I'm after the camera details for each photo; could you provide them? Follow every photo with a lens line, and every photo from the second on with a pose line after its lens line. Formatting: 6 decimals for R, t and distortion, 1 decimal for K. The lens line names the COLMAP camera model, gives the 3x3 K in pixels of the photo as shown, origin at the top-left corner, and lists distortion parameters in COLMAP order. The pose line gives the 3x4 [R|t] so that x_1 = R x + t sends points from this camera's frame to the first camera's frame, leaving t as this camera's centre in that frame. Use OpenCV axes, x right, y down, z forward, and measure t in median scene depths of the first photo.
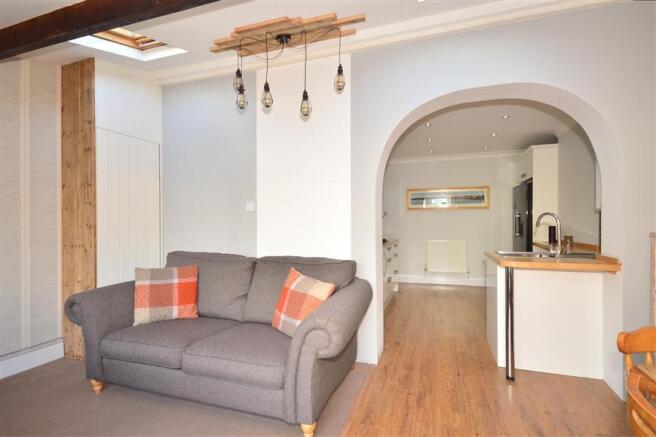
lens RADIAL K [[315.9, 0, 327.8], [0, 315.9, 220.0], [0, 0, 1]] dist [0.003133, 0.000455]
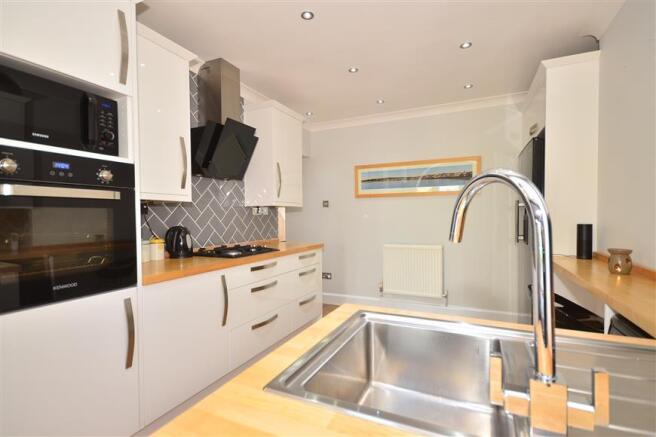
lens RADIAL K [[315.9, 0, 329.6], [0, 315.9, 219.5], [0, 0, 1]] dist [0.003133, 0.000455]
pose [[0.995152, -0.004547, -0.098240, 0.289104], [0.007026, 0.999665, 0.024907, -0.003351], [0.098094, -0.025477, 0.994851, 0.376500]]
